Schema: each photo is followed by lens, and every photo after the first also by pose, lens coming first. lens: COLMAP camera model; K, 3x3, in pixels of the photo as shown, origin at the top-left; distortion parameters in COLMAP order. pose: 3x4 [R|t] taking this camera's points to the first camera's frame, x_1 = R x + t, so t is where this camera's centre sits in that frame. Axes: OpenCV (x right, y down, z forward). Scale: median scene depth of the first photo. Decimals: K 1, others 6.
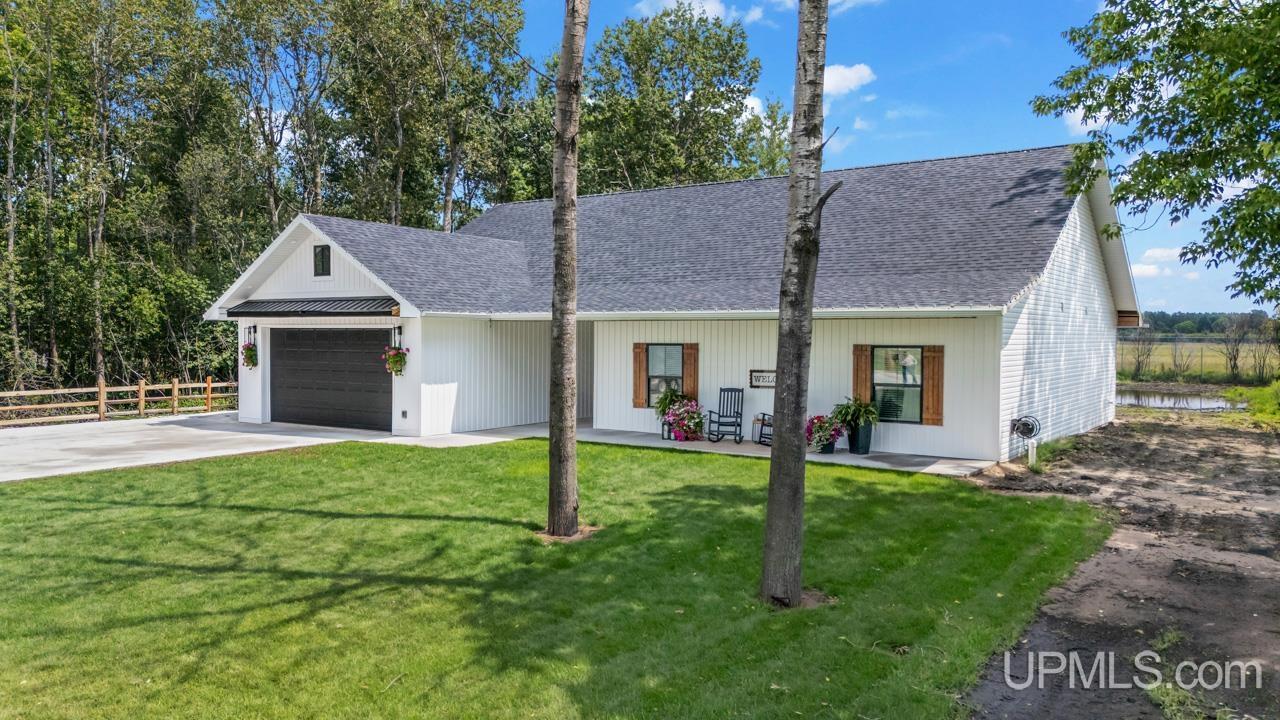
lens RADIAL K [[957.5, 0, 641.3], [0, 957.5, 328.0], [0, 0, 1]] dist [0.008178, 0.001389]
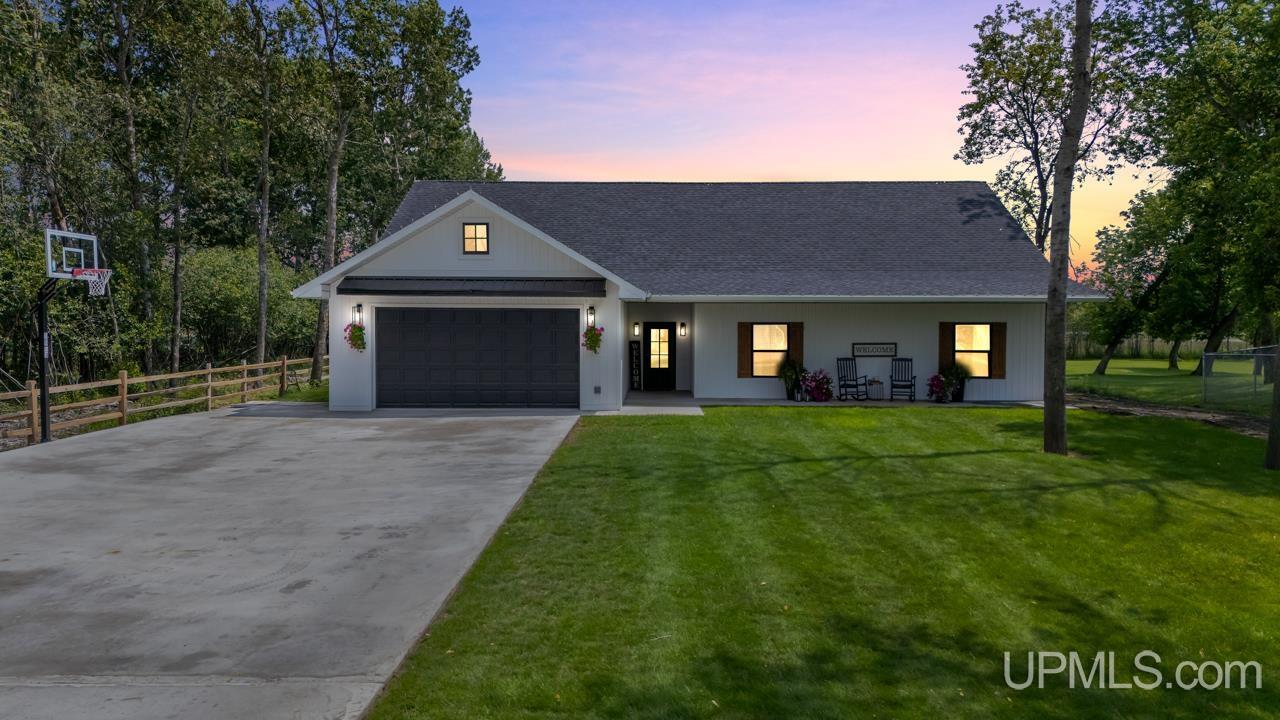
lens RADIAL K [[957.5, 0, 641.3], [0, 957.5, 328.0], [0, 0, 1]] dist [0.008178, 0.001389]
pose [[0.801745, 0.001660, 0.597663, -0.899817], [-0.002146, 0.999998, 0.000100, 0.023811], [-0.597662, -0.001363, 0.801747, 0.136894]]
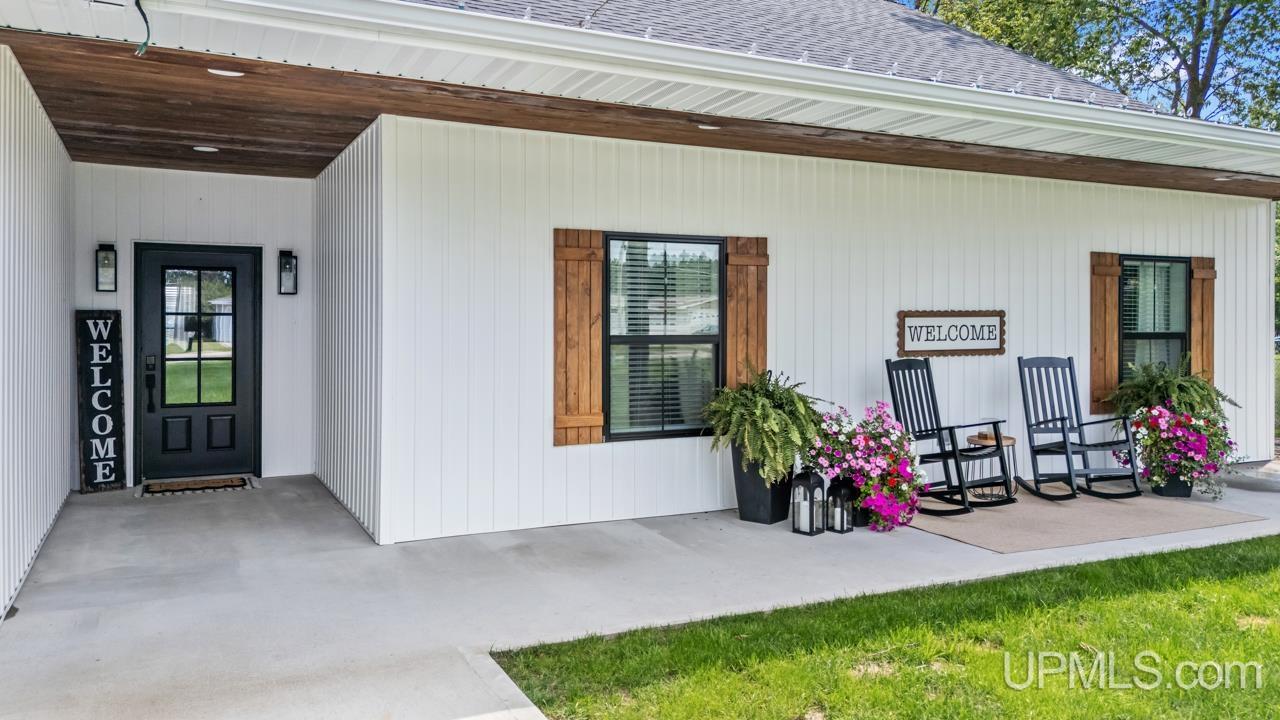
lens RADIAL K [[957.5, 0, 641.3], [0, 957.5, 328.0], [0, 0, 1]] dist [0.008178, 0.001389]
pose [[0.450249, 0.003847, 0.892895, -0.290572], [0.001064, 0.999988, -0.004844, 0.053104], [-0.892902, 0.003131, 0.450239, 0.931062]]
